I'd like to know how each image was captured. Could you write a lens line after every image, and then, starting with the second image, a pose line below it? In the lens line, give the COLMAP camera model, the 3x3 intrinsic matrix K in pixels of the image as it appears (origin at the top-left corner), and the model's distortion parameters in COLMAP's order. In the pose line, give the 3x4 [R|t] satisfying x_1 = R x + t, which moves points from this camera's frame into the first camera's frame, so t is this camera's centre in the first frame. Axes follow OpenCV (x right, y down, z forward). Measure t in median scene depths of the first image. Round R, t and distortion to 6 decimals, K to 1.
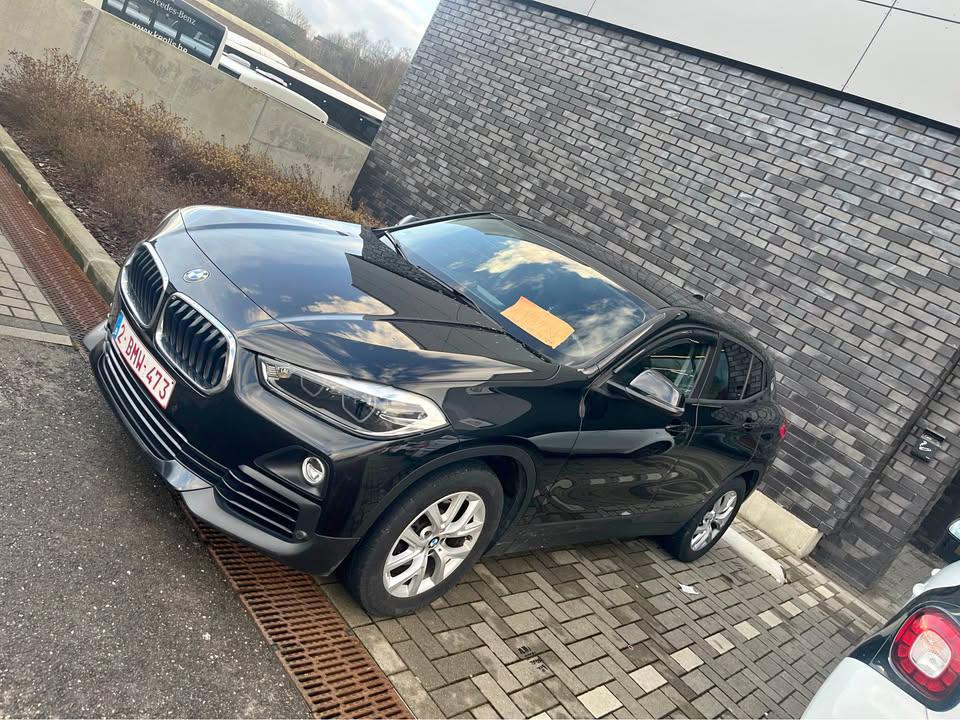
lens RADIAL K [[721.5, 0, 482.9], [0, 721.5, 354.7], [0, 0, 1]] dist [0.045108, -0.030515]
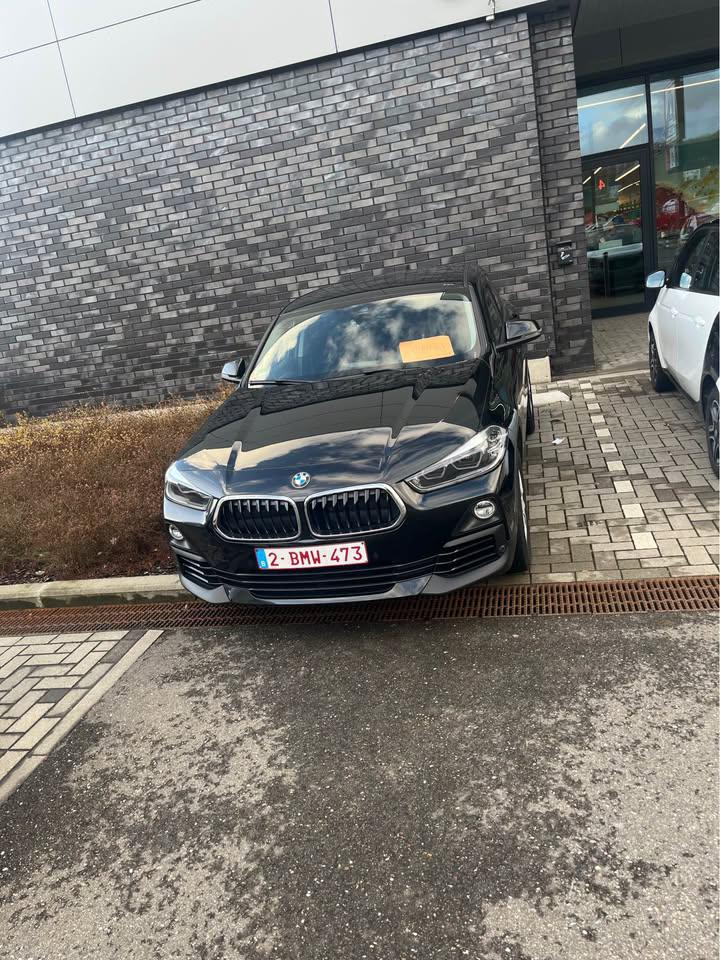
lens RADIAL K [[721.5, 0, 360.0], [0, 721.5, 480.0], [0, 0, 1]] dist [0.045108, -0.030515]
pose [[0.670938, -0.691304, 0.268219, -0.256756], [0.642702, 0.722562, 0.254632, -0.140531], [-0.369833, 0.001543, 0.929097, -0.083551]]
